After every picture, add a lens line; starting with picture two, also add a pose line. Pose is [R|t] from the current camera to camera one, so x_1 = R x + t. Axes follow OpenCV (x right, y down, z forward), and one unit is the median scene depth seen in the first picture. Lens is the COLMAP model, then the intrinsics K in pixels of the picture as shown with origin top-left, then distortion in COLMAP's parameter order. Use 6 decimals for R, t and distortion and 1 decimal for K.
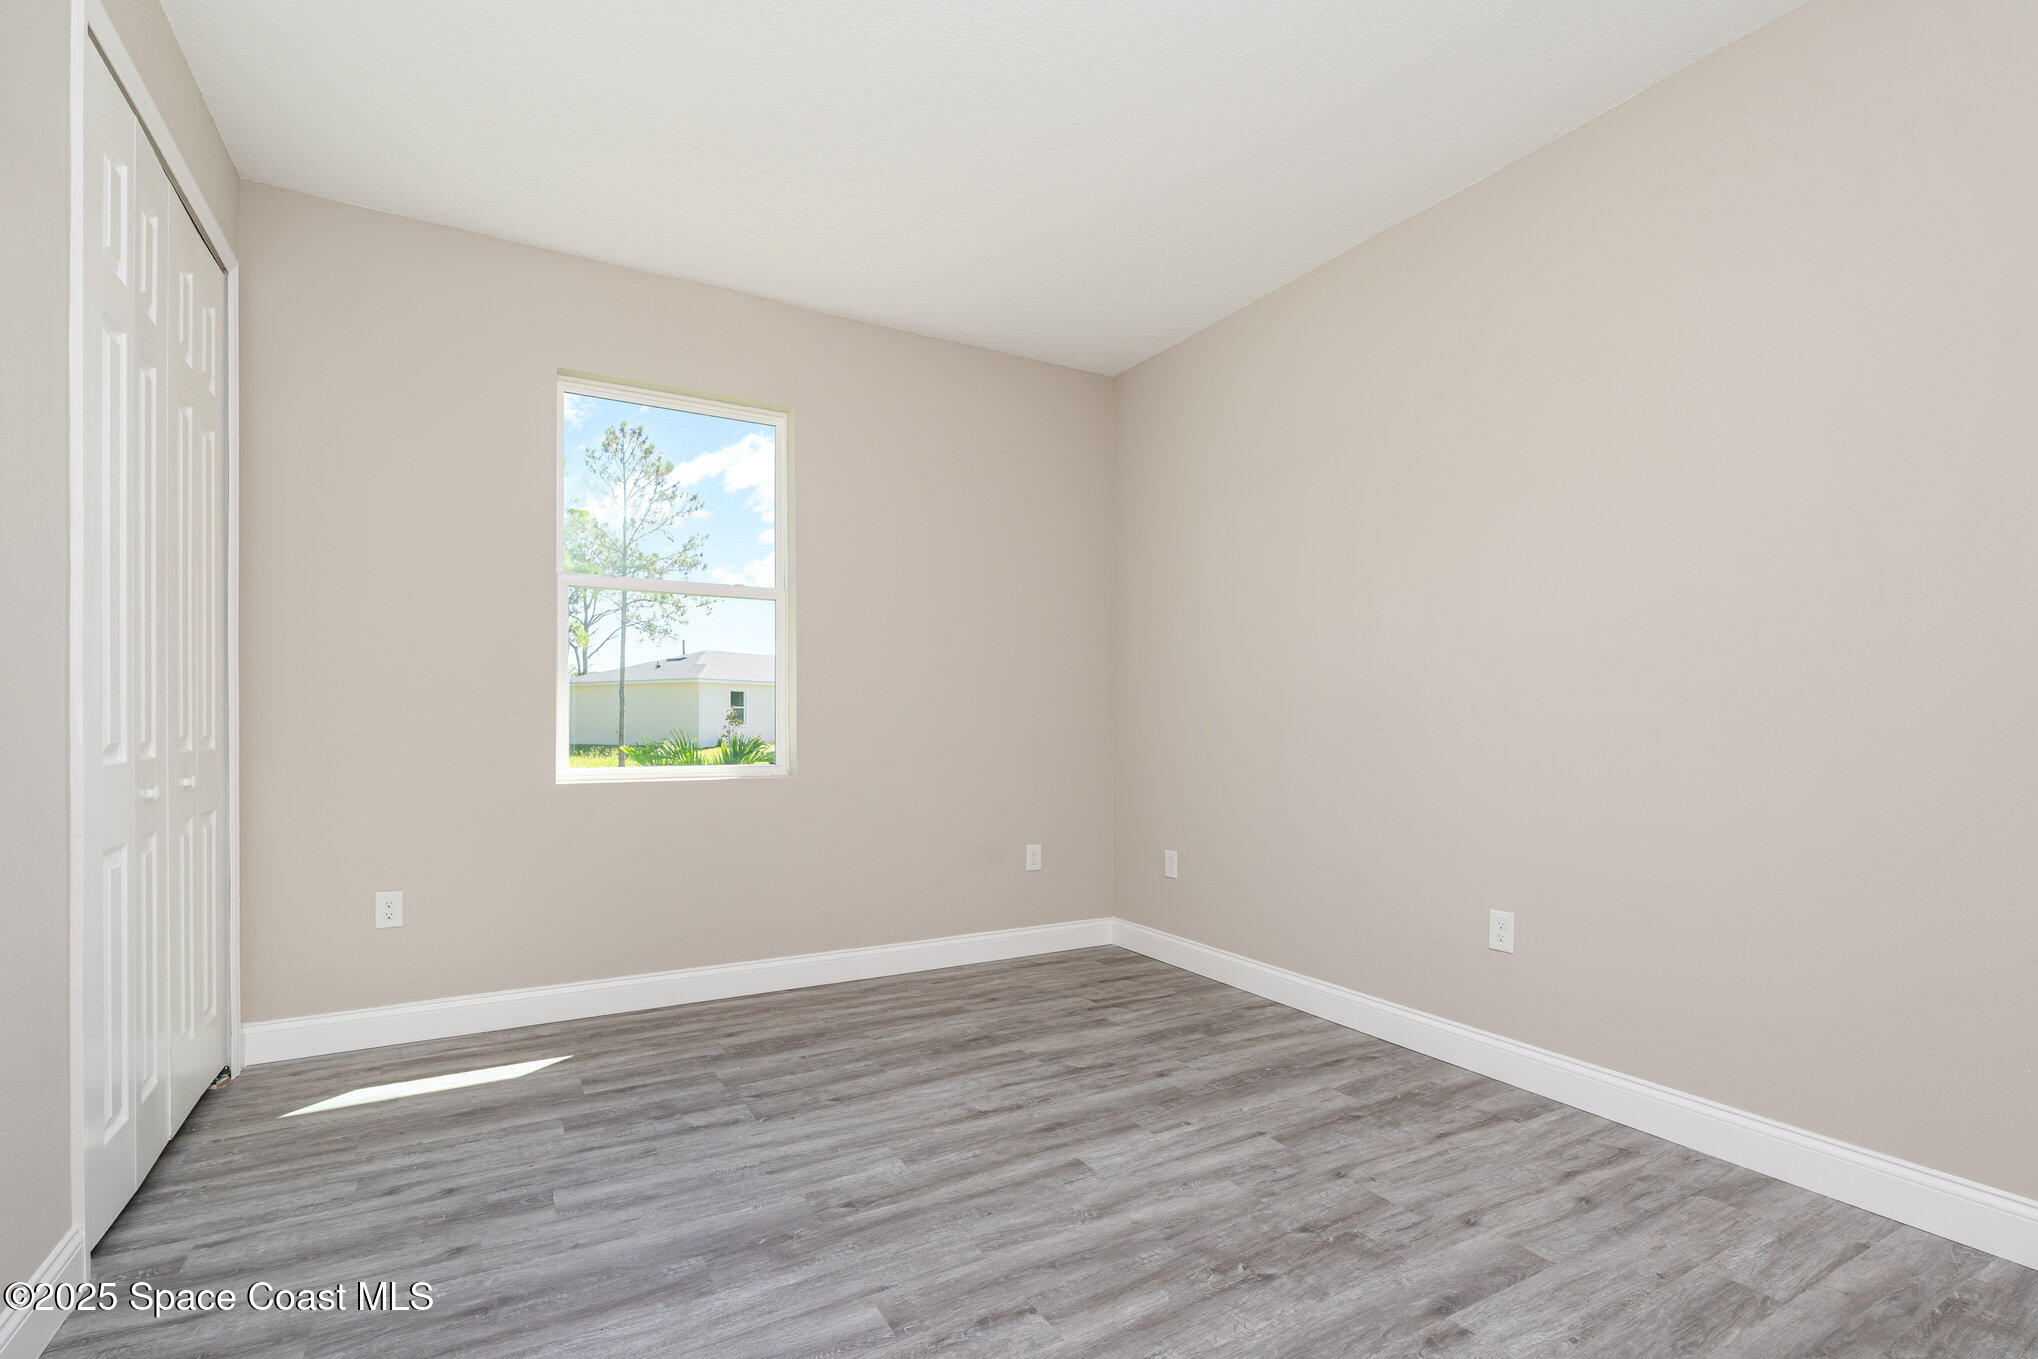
lens RADIAL K [[936.3, 0, 1027.8], [0, 936.3, 699.6], [0, 0, 1]] dist [-0.002569, 0.000332]
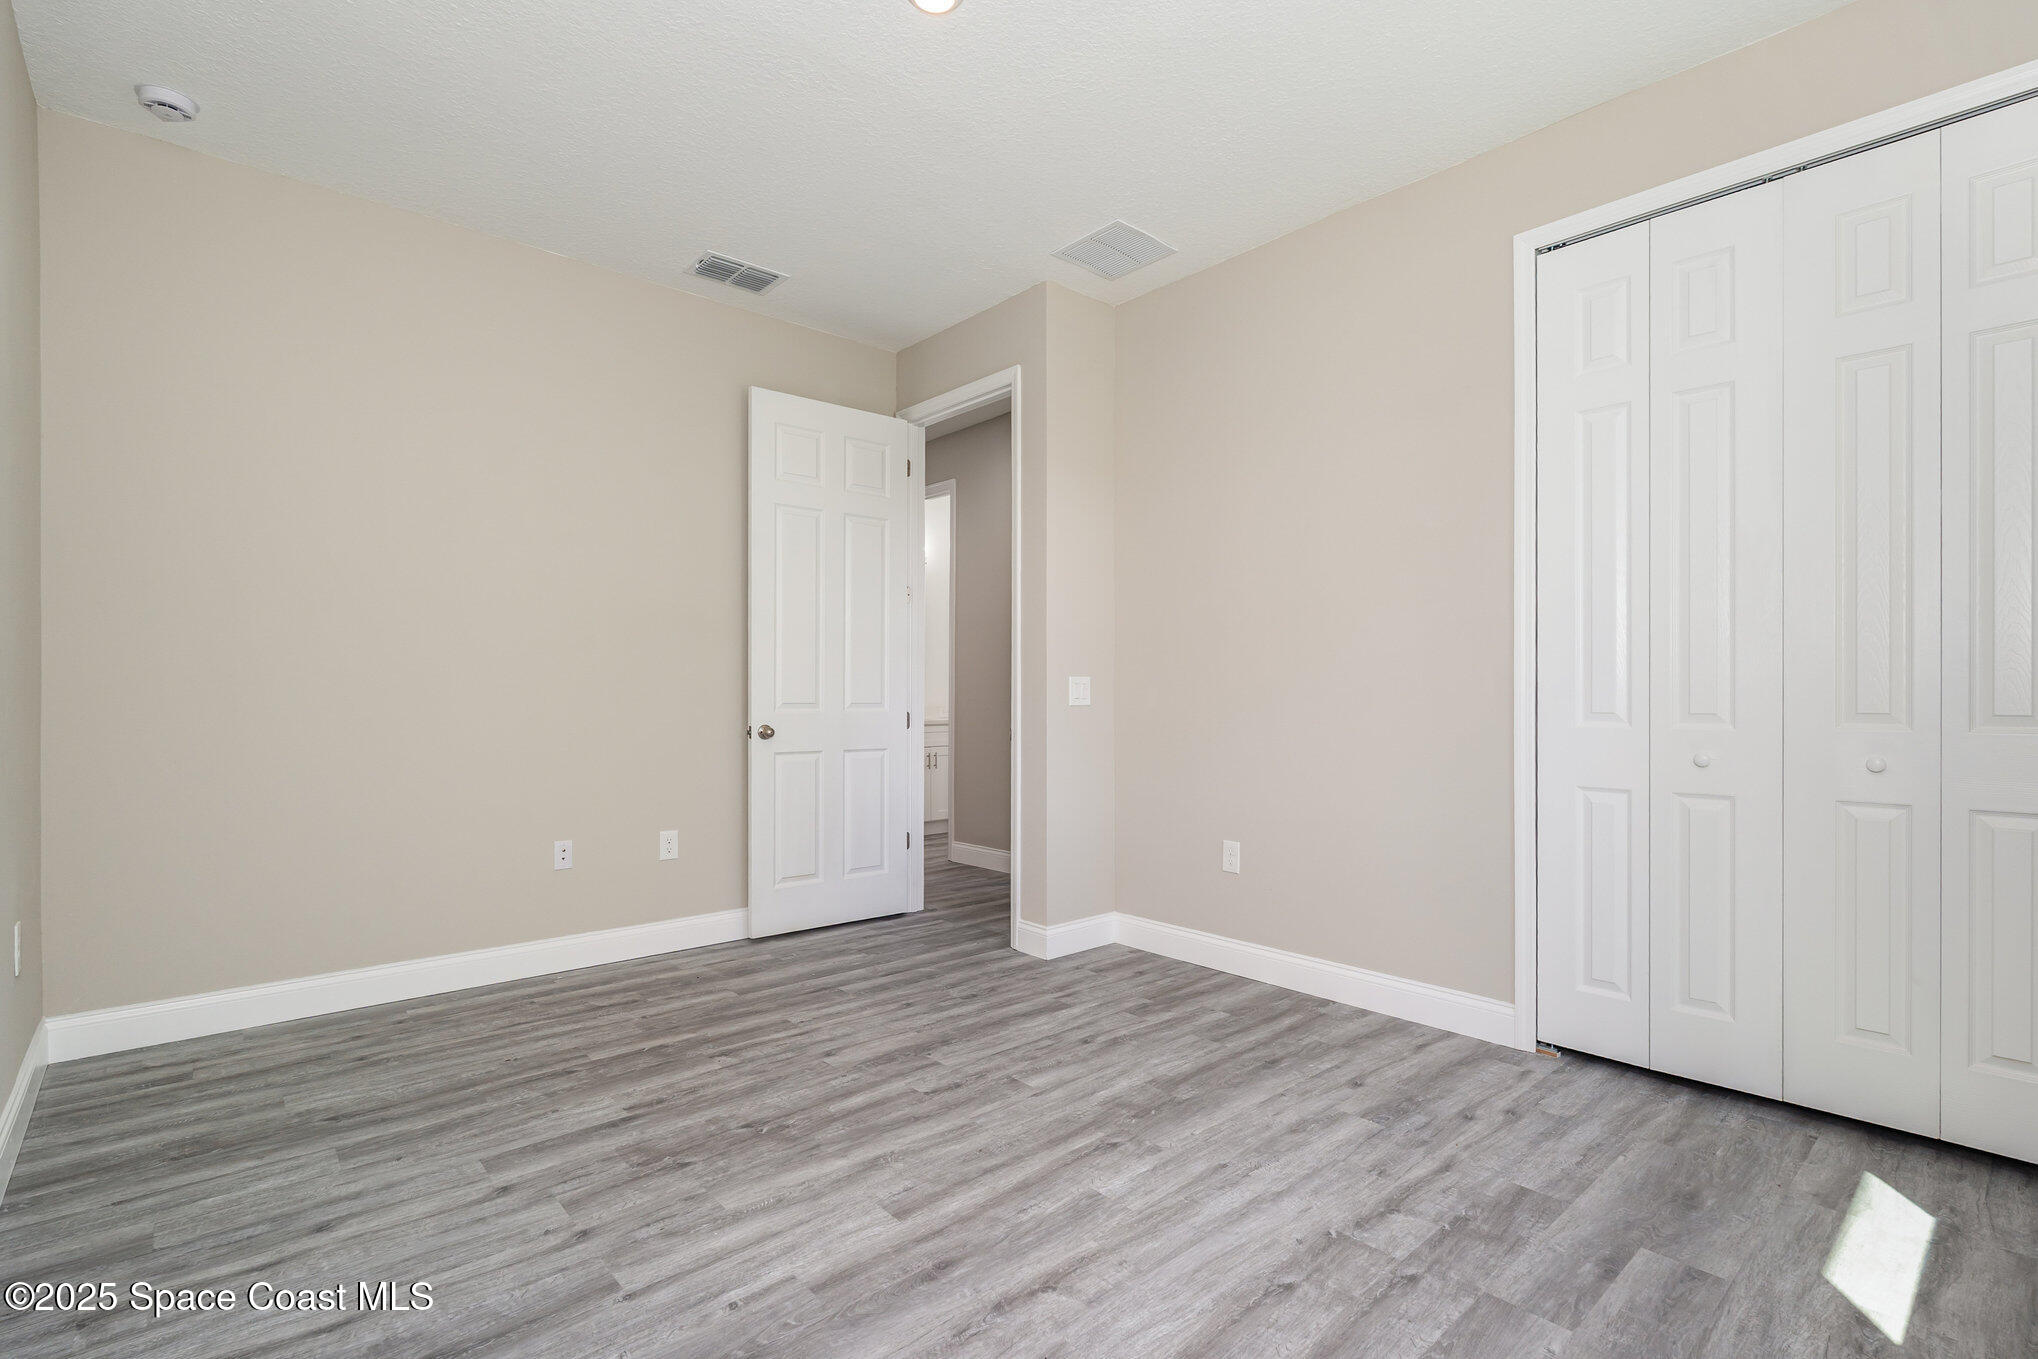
lens RADIAL K [[936.3, 0, 1027.8], [0, 936.3, 699.6], [0, 0, 1]] dist [-0.002569, 0.000332]
pose [[-0.978177, -0.004004, -0.207733, 0.124709], [-0.000062, 0.999820, -0.018978, 0.049919], [0.207772, -0.018551, -0.978001, 1.969443]]
